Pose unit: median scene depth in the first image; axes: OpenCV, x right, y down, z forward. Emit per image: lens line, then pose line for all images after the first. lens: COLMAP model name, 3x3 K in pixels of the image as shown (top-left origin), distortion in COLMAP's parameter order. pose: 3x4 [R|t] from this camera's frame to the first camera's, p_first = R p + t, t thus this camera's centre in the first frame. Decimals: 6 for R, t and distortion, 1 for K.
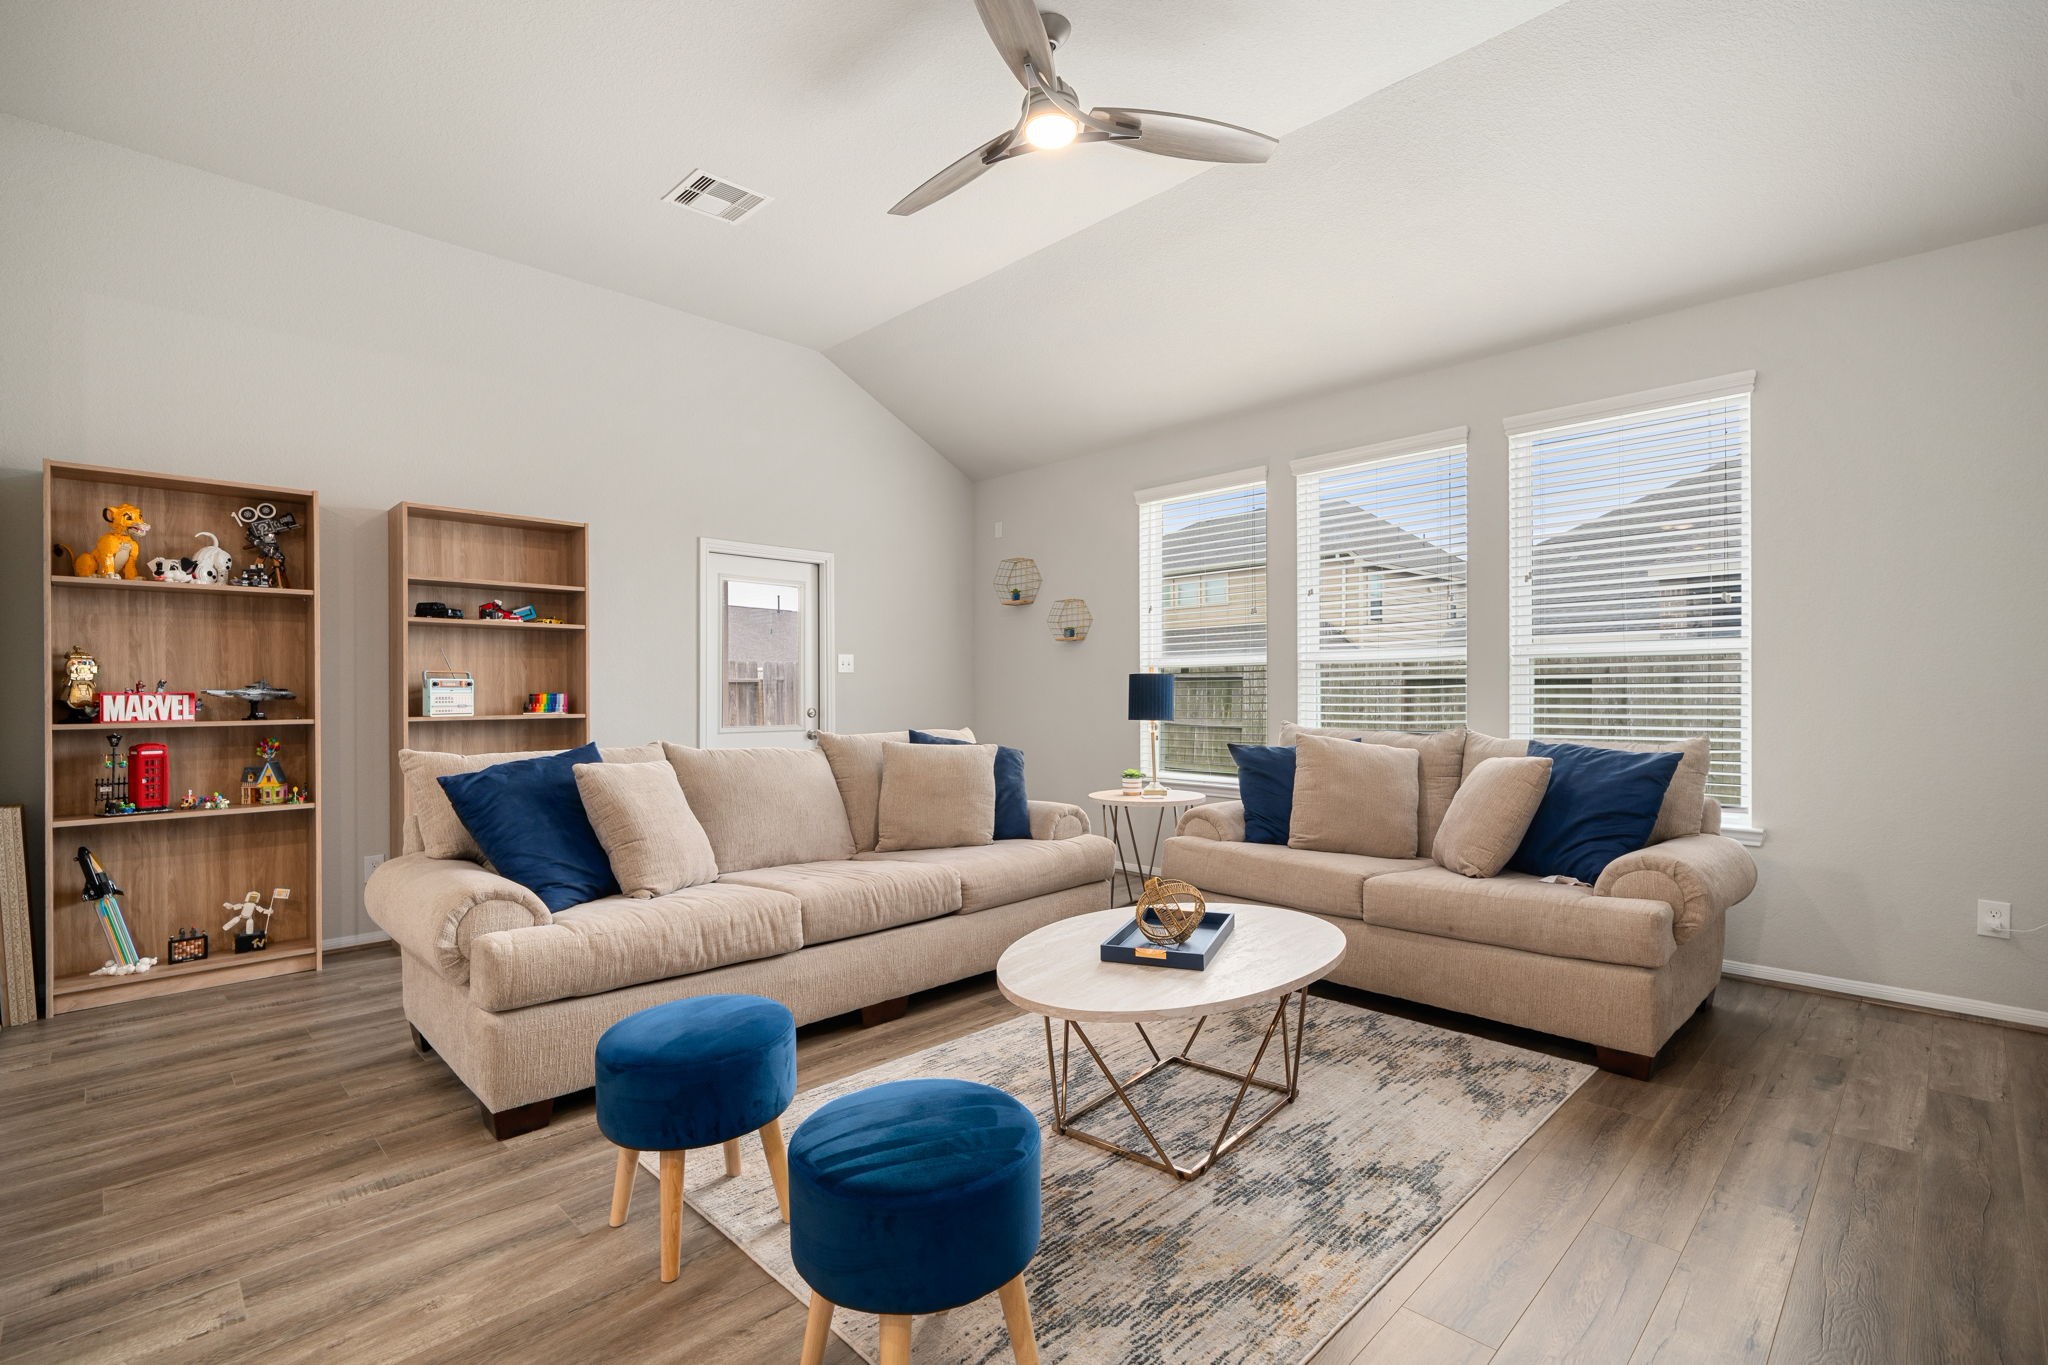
lens RADIAL K [[936.2, 0, 1027.3], [0, 936.2, 687.9], [0, 0, 1]] dist [0.002501, 0.000249]
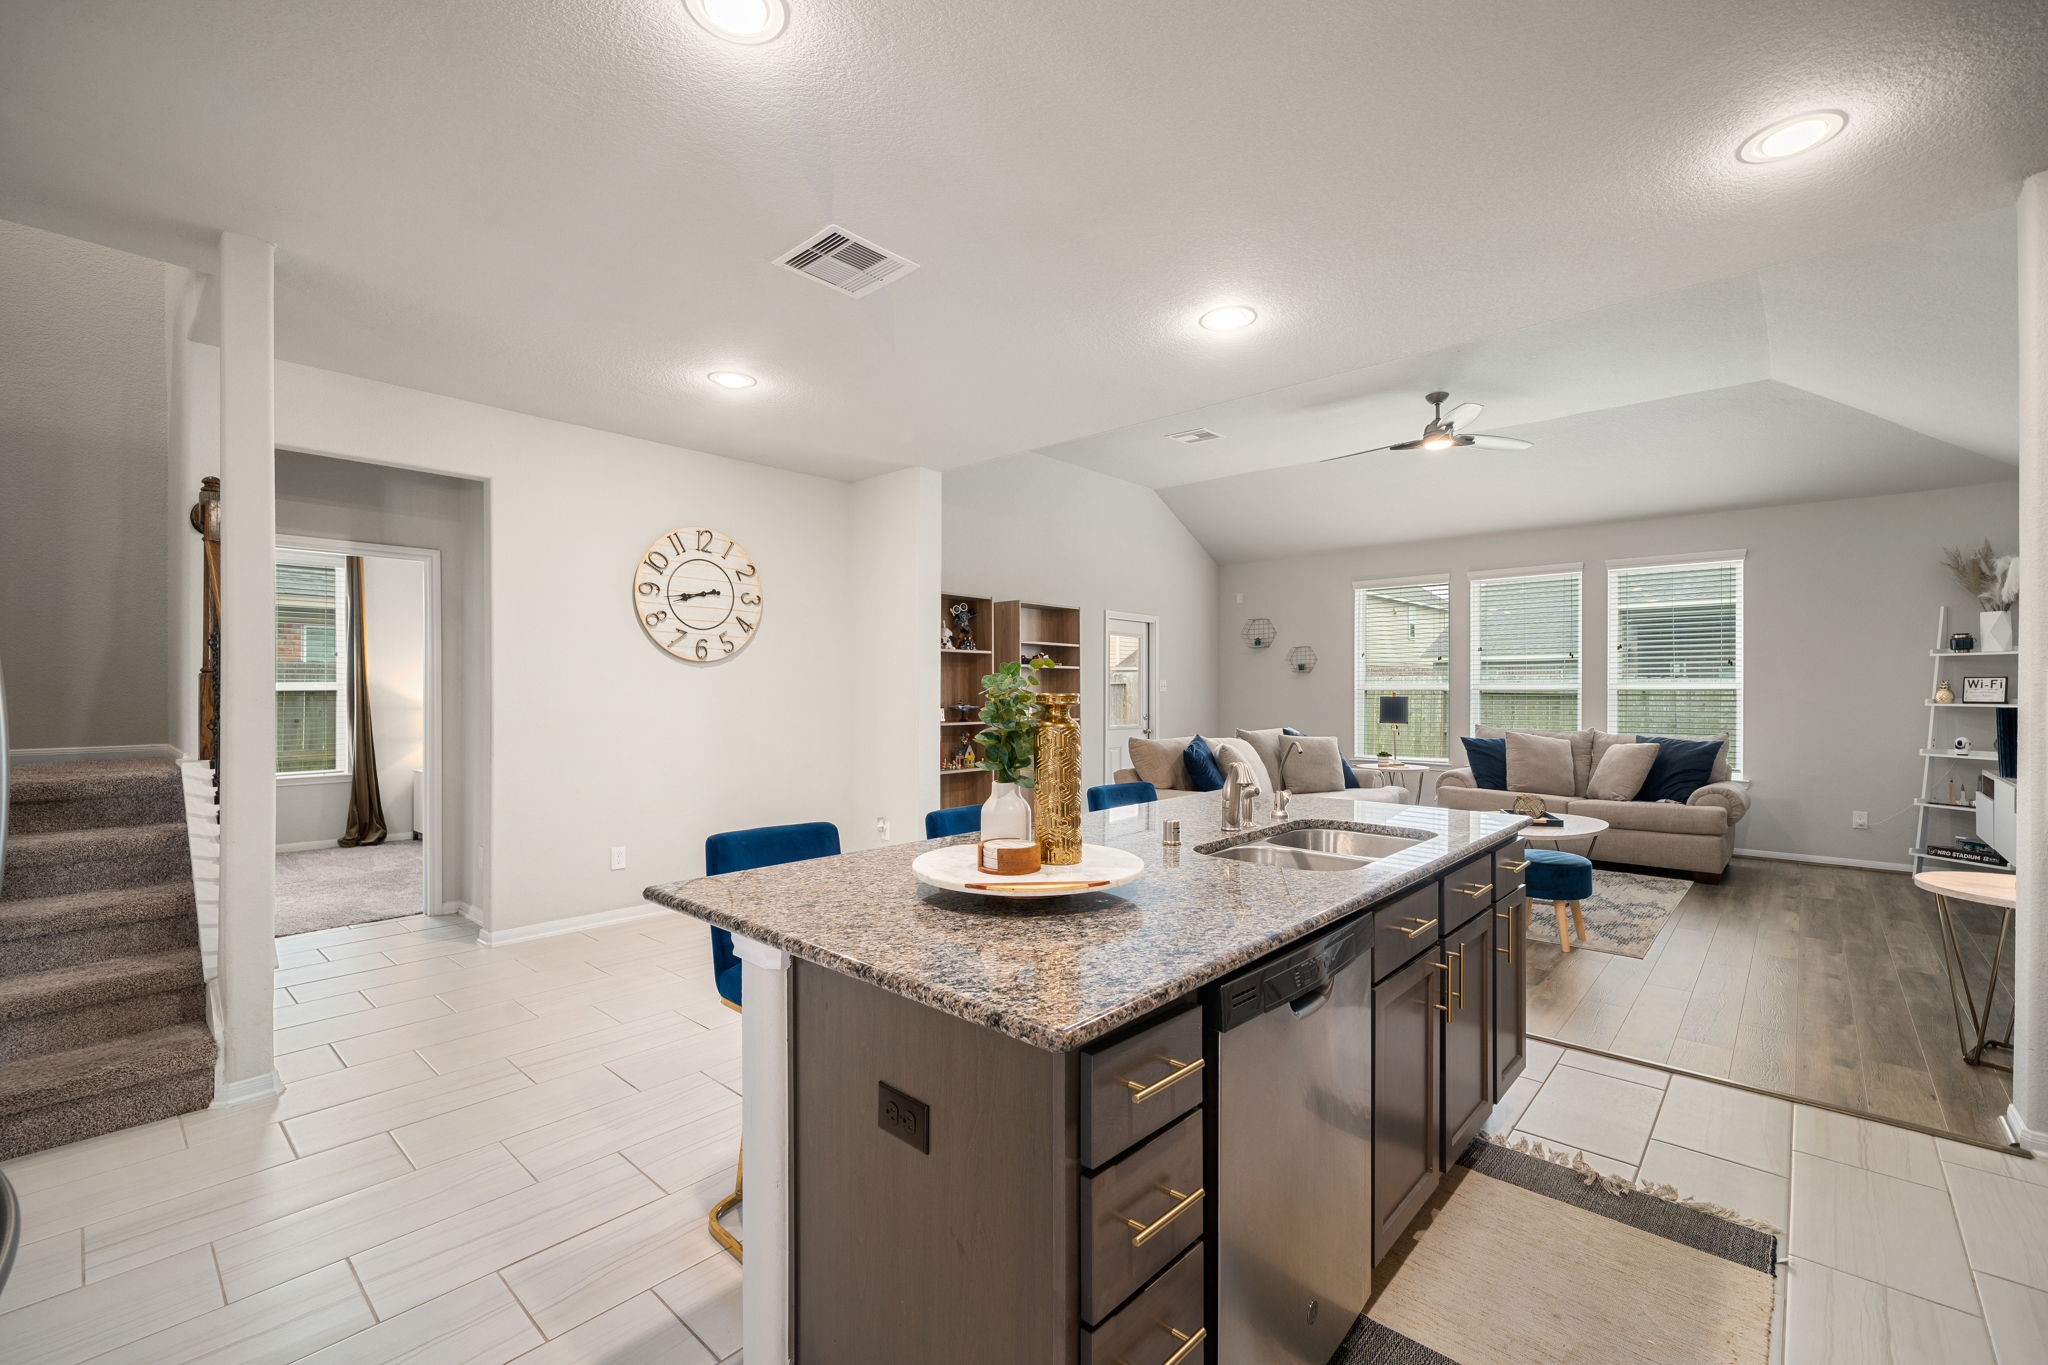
lens RADIAL K [[865.5, 0, 1020.4], [0, 865.5, 690.1], [0, 0, 1]] dist [-0.000097, -0.000101]
pose [[0.998962, 0.006692, 0.045048, -0.823628], [-0.006859, 0.999970, 0.003548, -0.036310], [-0.045023, -0.003853, 0.998979, -0.746131]]
